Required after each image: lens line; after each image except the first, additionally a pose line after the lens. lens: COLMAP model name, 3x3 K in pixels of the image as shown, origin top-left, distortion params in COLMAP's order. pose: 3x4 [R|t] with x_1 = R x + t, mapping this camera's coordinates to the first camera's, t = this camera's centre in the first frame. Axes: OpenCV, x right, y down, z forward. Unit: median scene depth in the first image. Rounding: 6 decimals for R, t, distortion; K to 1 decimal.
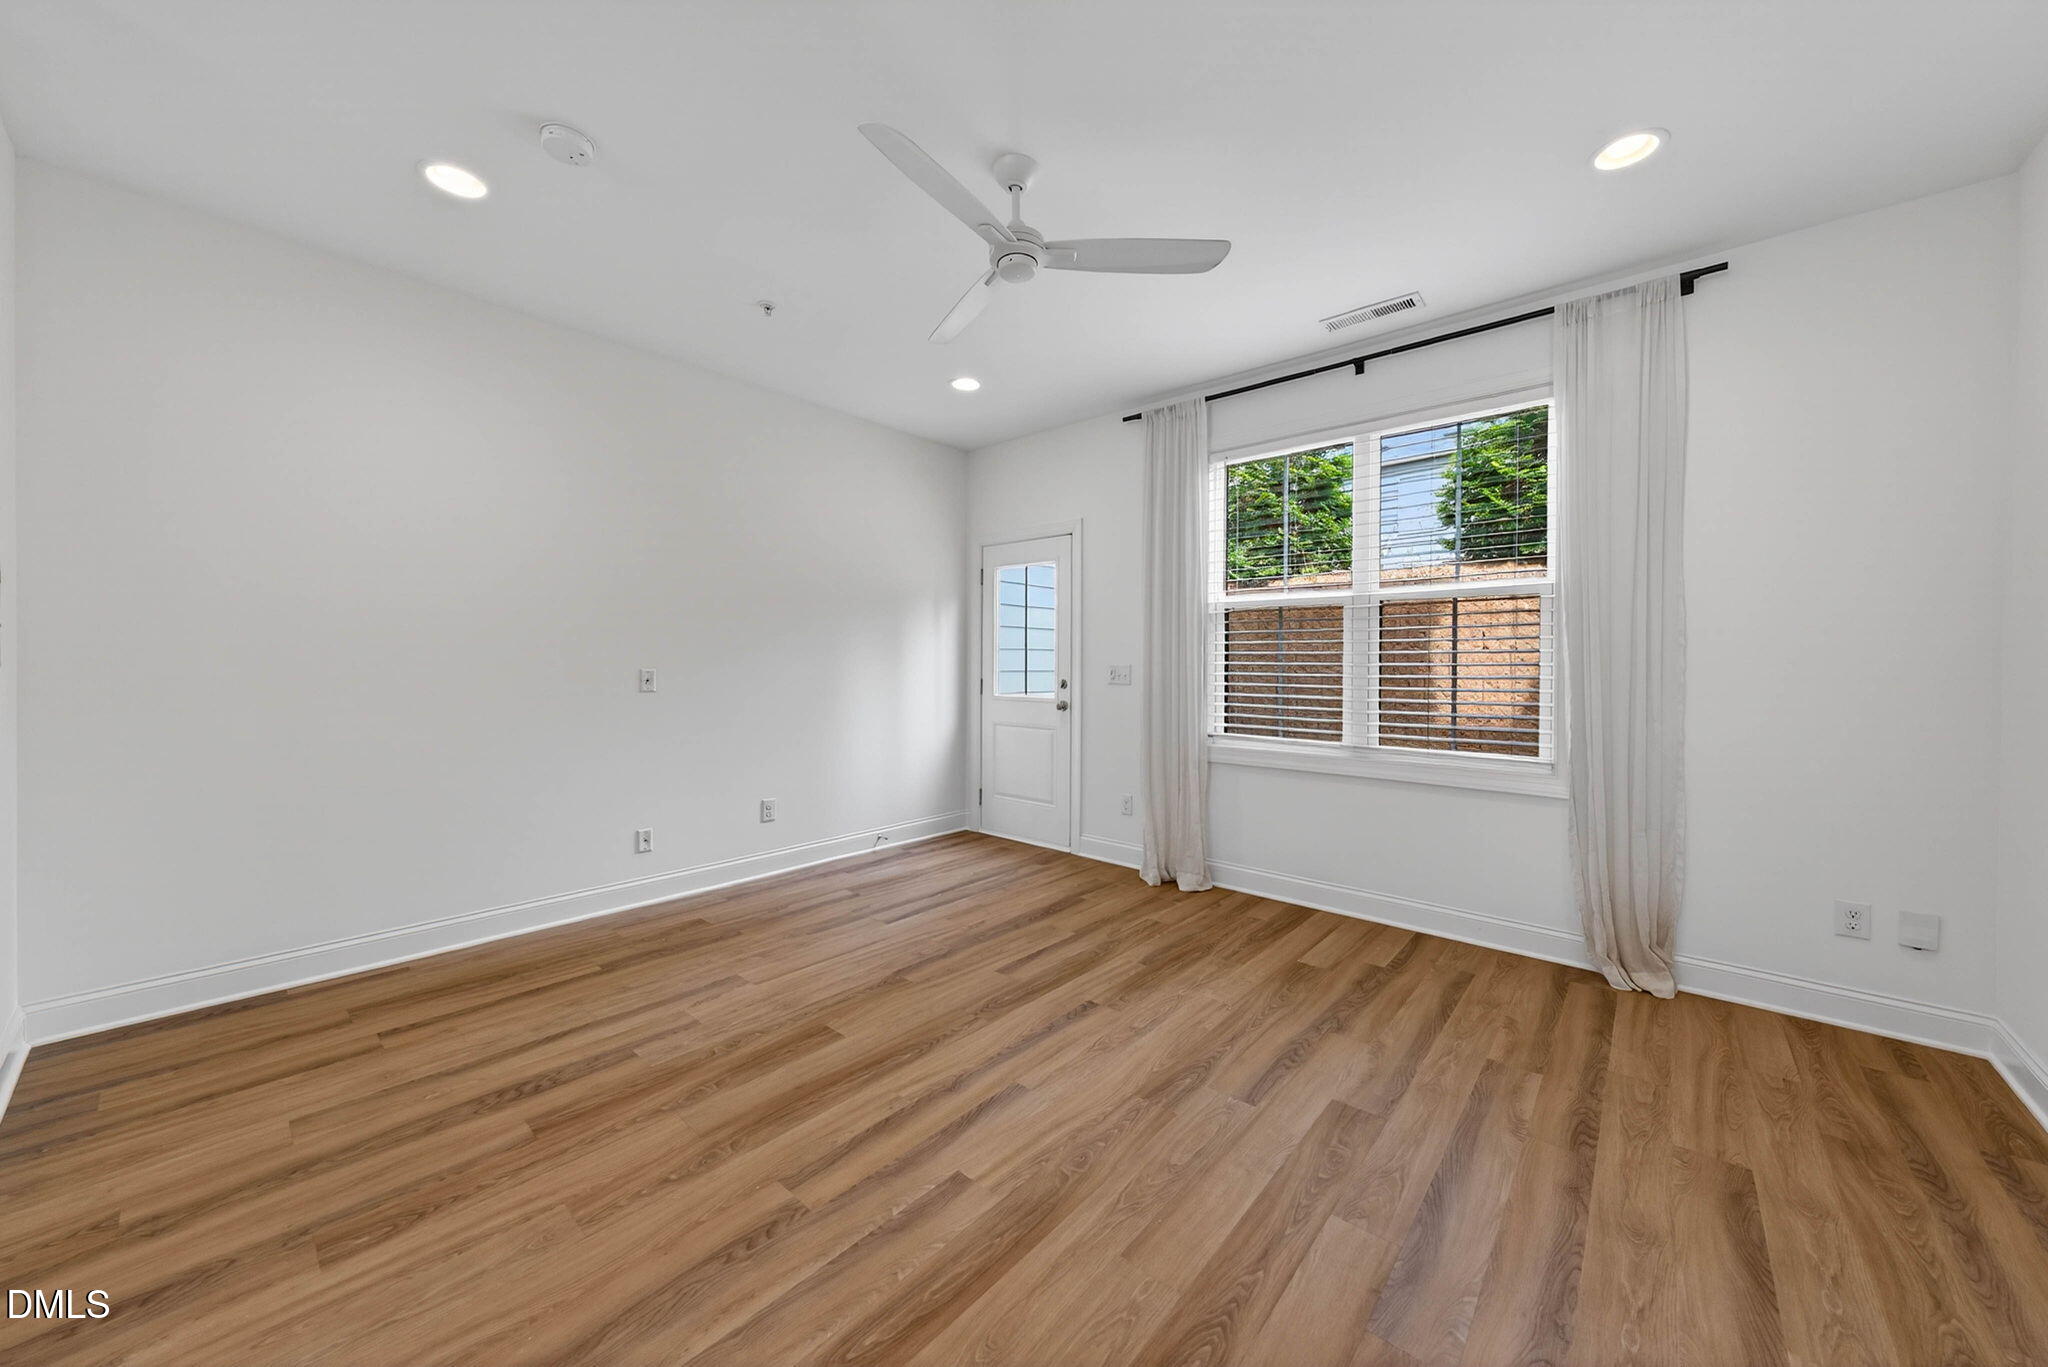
lens RADIAL K [[716.4, 0, 1032.1], [0, 716.4, 673.6], [0, 0, 1]] dist [0.000265, -0.000299]
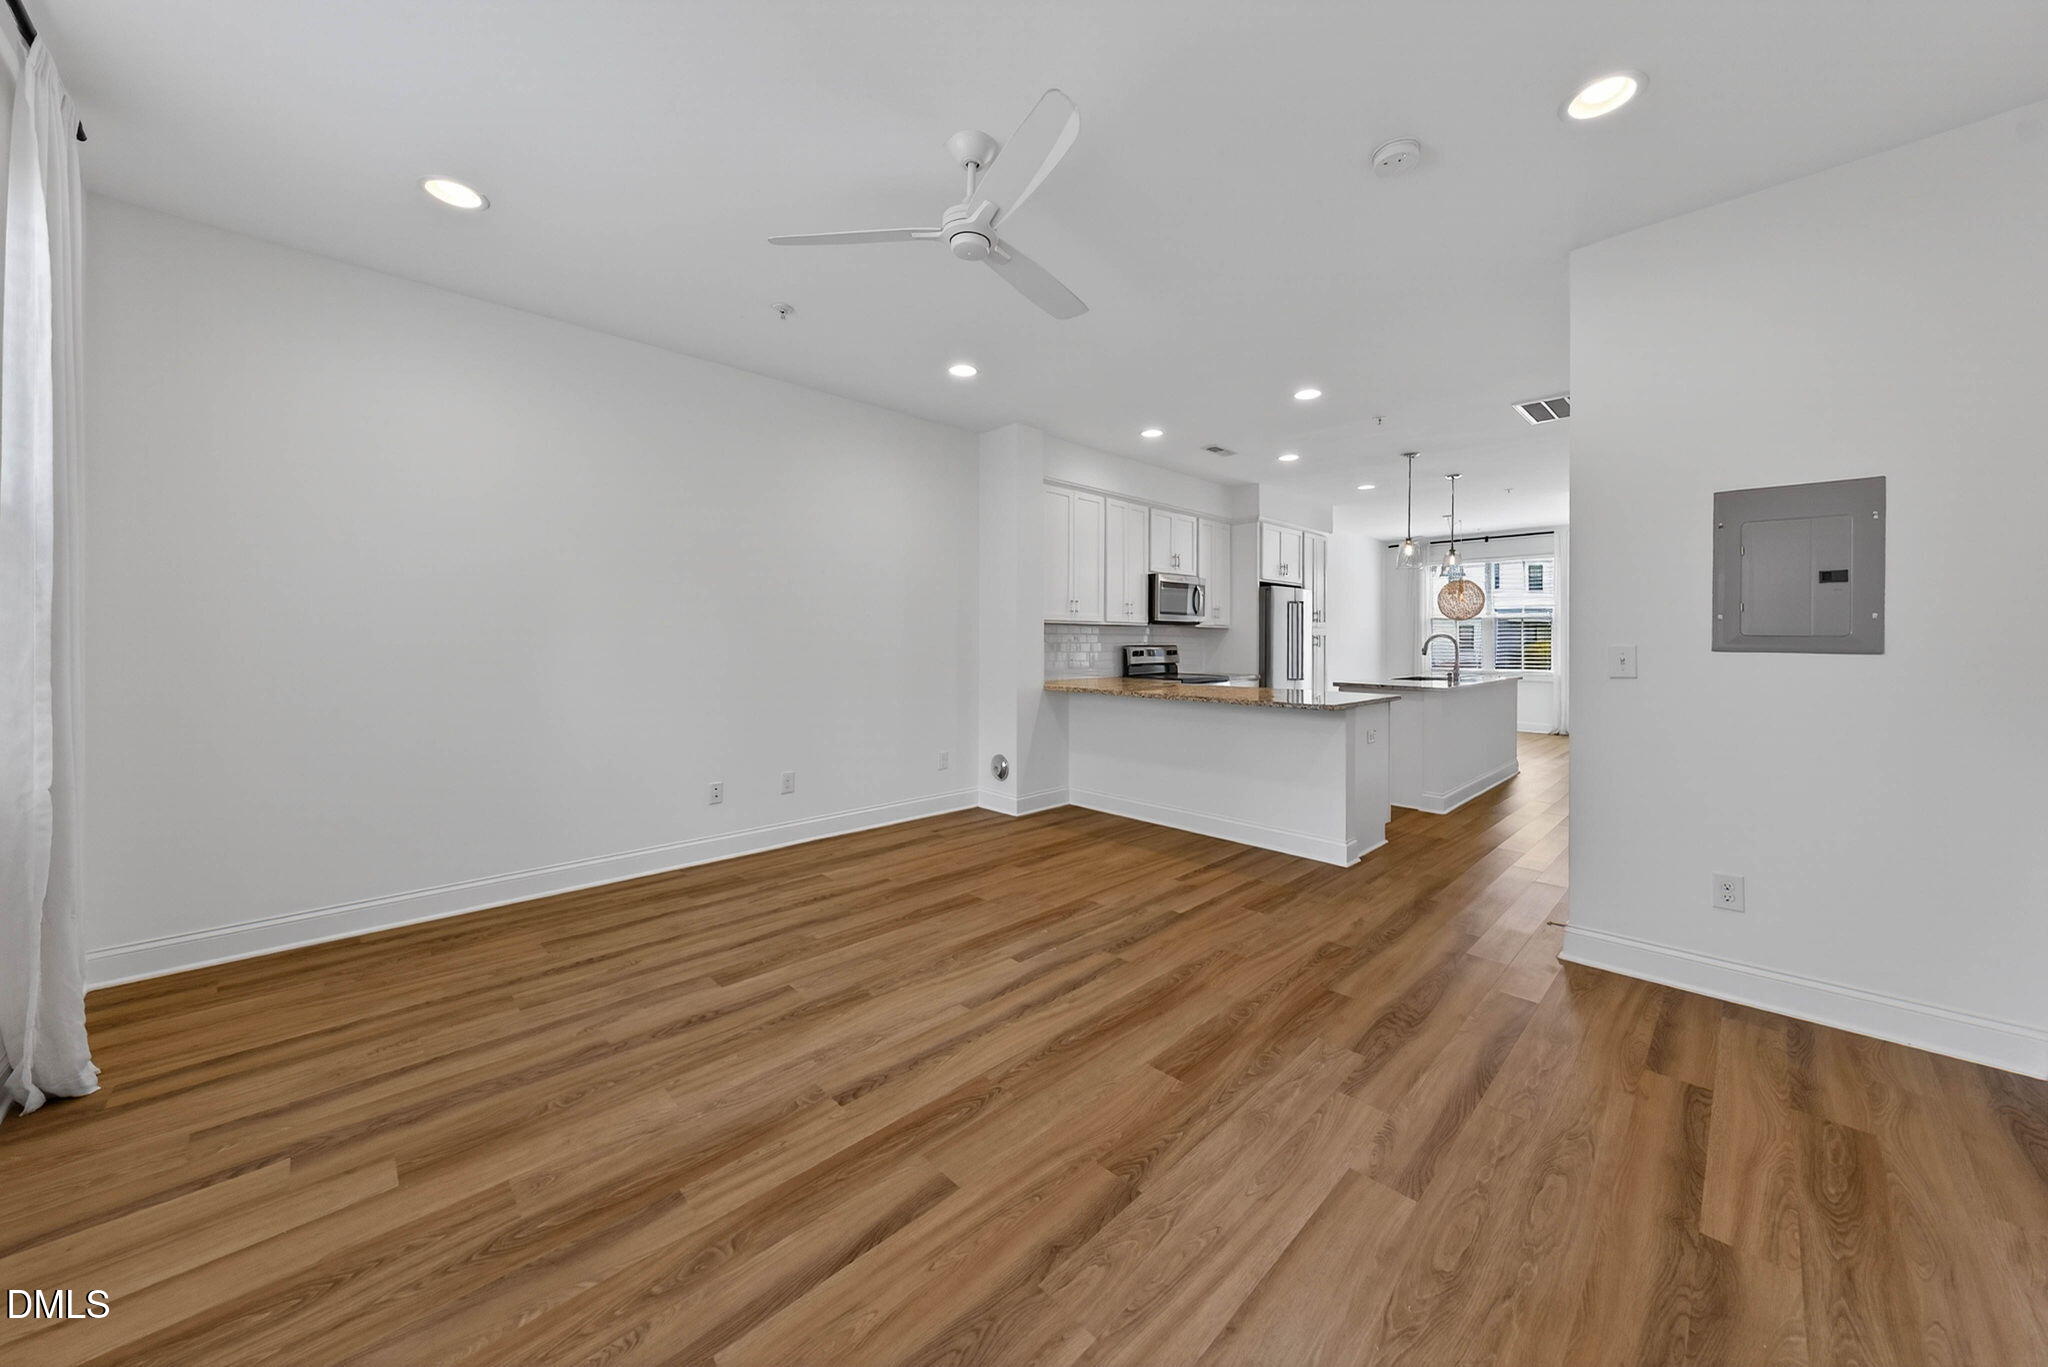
lens RADIAL K [[716.4, 0, 1029.6], [0, 716.4, 643.4], [0, 0, 1]] dist [0.000265, -0.000299]
pose [[-0.996744, -0.010698, 0.079918, -0.167782], [-0.009365, 0.999811, 0.017032, -0.025449], [-0.080085, 0.016228, -0.996656, 1.761104]]
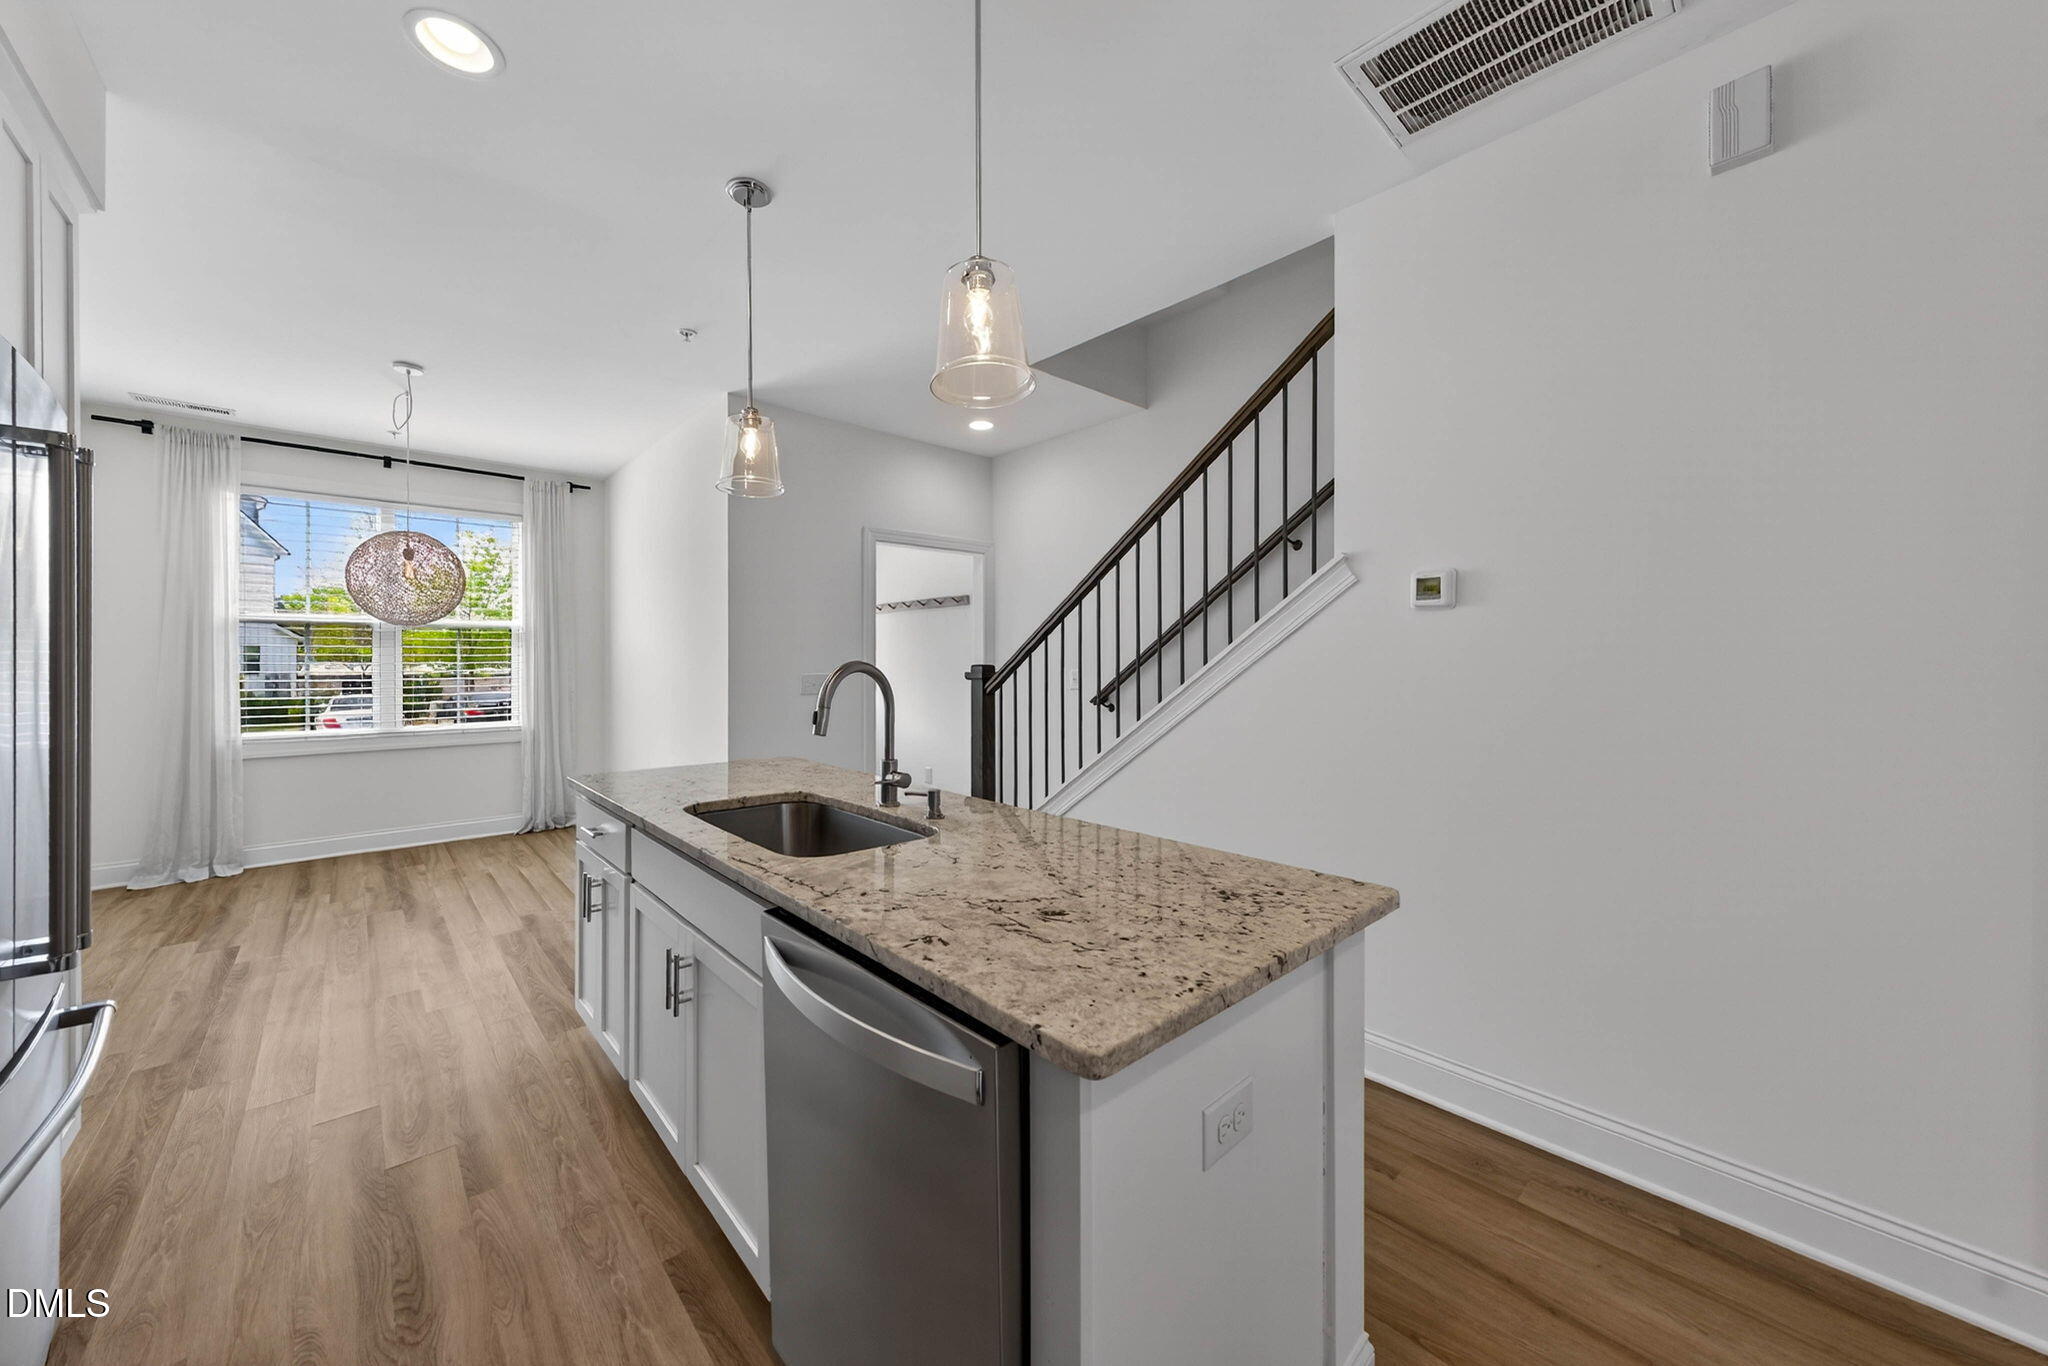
lens RADIAL K [[716.4, 0, 985.5], [0, 716.4, 668.3], [0, 0, 1]] dist [0.000265, -0.000299]
pose [[-0.117066, -0.002118, -0.993122, -0.641656], [-0.012144, 0.999926, -0.000701, -0.024020], [0.993050, 0.011978, -0.117083, -0.552693]]
